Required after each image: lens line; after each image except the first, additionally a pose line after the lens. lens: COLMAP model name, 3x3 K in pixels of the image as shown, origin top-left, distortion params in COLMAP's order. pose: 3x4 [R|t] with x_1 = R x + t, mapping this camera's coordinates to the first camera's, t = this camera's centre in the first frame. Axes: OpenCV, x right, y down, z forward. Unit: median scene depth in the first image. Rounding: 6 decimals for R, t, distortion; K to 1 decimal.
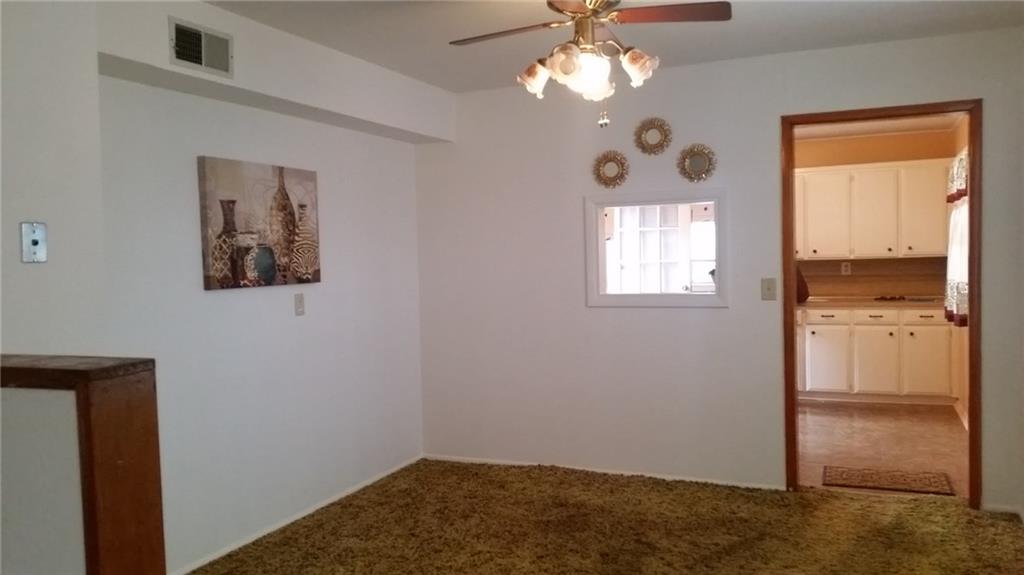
lens RADIAL K [[821.3, 0, 512.0], [0, 821.3, 287.5], [0, 0, 1]] dist [0.127478, -0.255199]
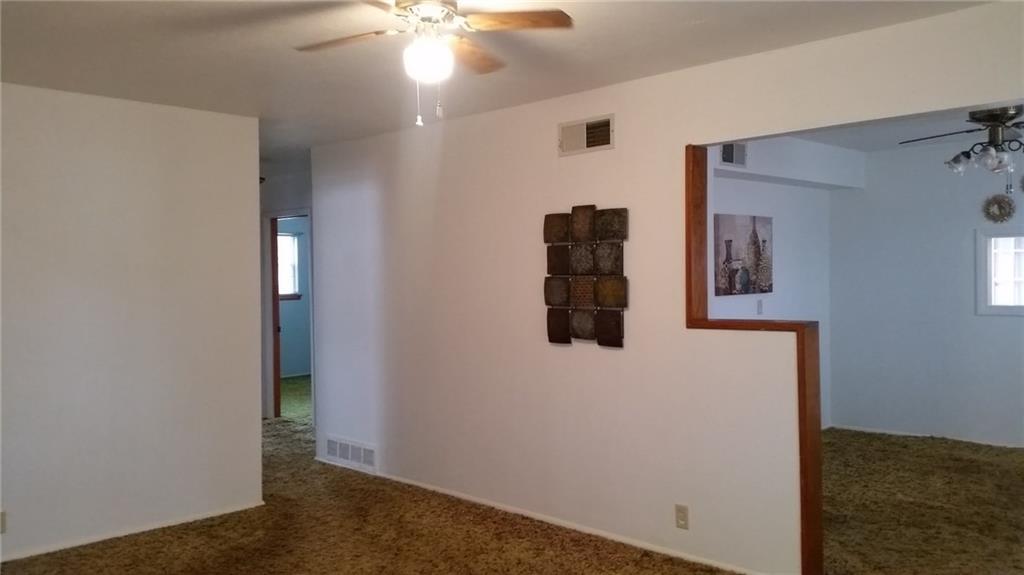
lens RADIAL K [[821.3, 0, 512.0], [0, 821.3, 287.5], [0, 0, 1]] dist [0.127478, -0.255199]
pose [[0.933347, 0.013777, -0.358710, -0.146960], [-0.019008, 0.999758, -0.011062, 0.010909], [0.358471, 0.017143, 0.933383, -0.587516]]
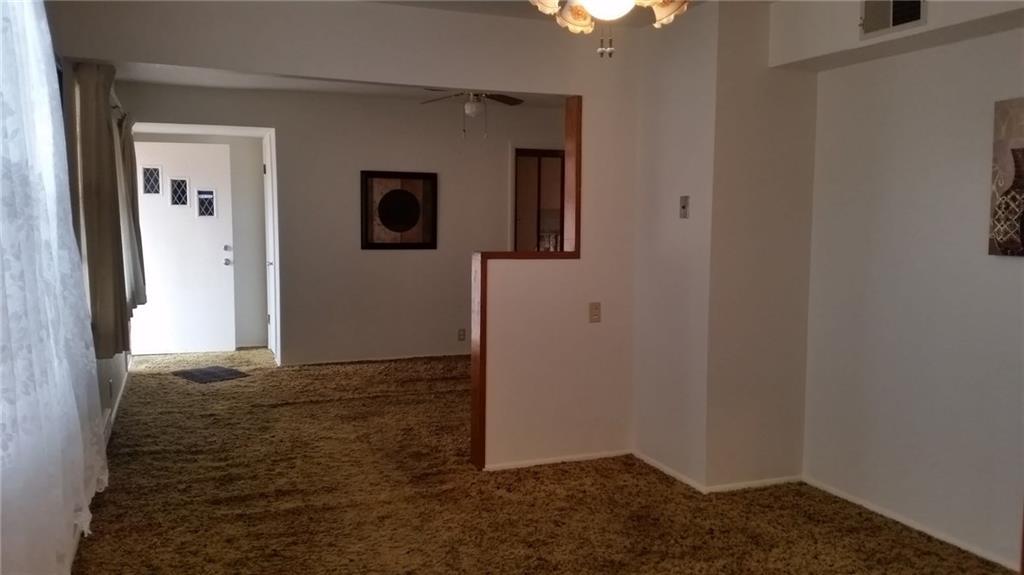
lens RADIAL K [[821.3, 0, 512.0], [0, 821.3, 287.5], [0, 0, 1]] dist [0.127478, -0.255199]
pose [[-0.705128, 0.087049, -0.703717, 0.554055], [-0.008106, 0.991382, 0.130755, -0.066550], [0.709034, 0.097903, -0.698345, 1.139841]]
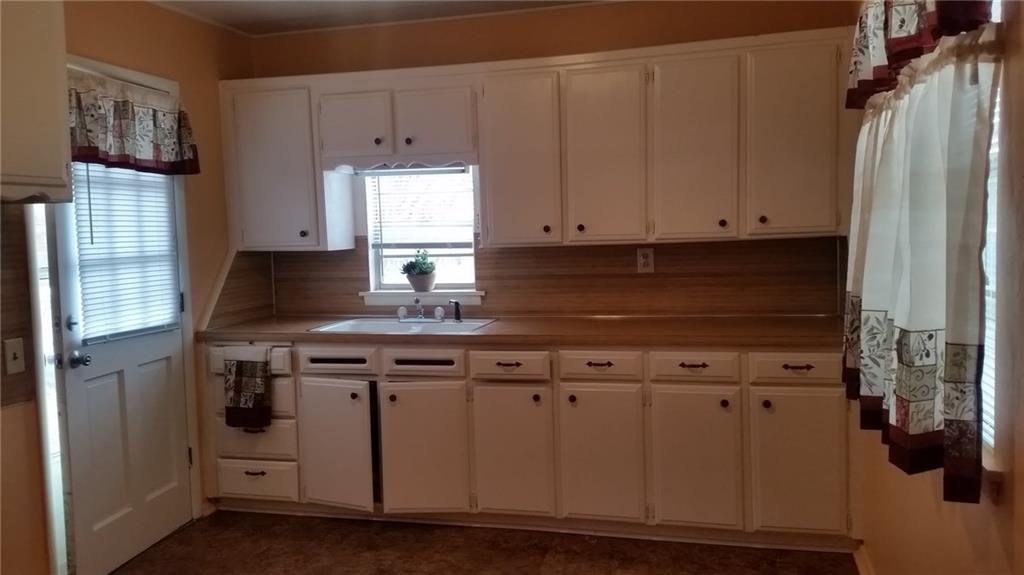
lens RADIAL K [[821.3, 0, 512.0], [0, 821.3, 287.5], [0, 0, 1]] dist [0.127478, -0.255199]
pose [[0.989922, -0.016897, 0.140601, 0.269628], [0.012617, 0.999431, 0.031274, -0.025092], [-0.141049, -0.029185, 0.989572, 0.553847]]
